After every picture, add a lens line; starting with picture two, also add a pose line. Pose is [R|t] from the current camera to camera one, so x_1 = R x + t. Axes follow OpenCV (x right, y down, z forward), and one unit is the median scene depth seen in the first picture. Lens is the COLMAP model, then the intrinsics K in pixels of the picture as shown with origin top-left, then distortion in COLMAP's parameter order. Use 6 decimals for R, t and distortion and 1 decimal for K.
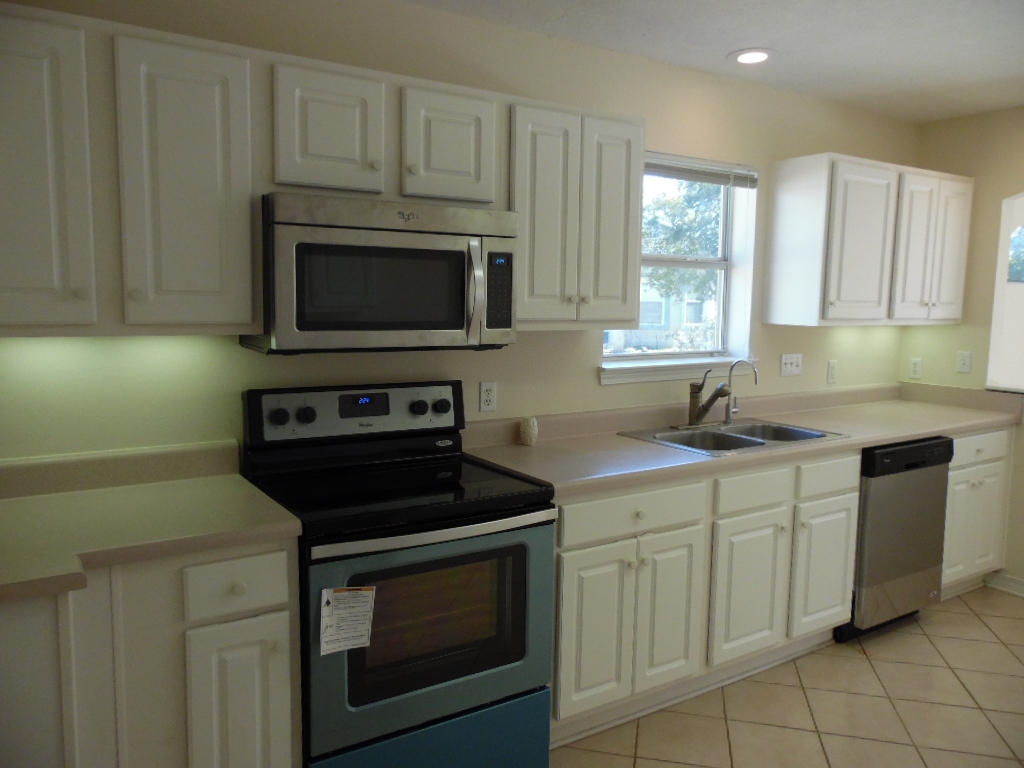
lens RADIAL K [[765.1, 0, 506.1], [0, 765.1, 379.3], [0, 0, 1]] dist [-0.049735, 0.089887]
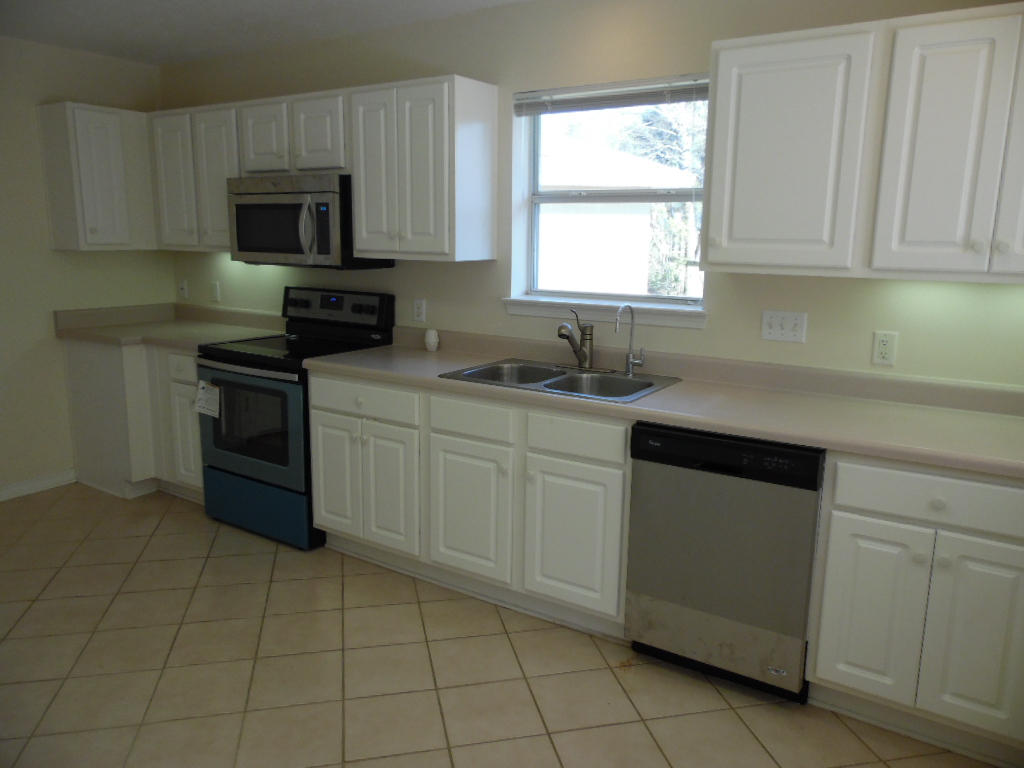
lens RADIAL K [[765.1, 0, 506.1], [0, 765.1, 379.3], [0, 0, 1]] dist [-0.049735, 0.089887]
pose [[0.413764, 0.165496, -0.895215, 1.112032], [-0.105478, 0.985430, 0.133423, -0.046069], [0.904253, 0.039220, 0.425192, 0.517046]]
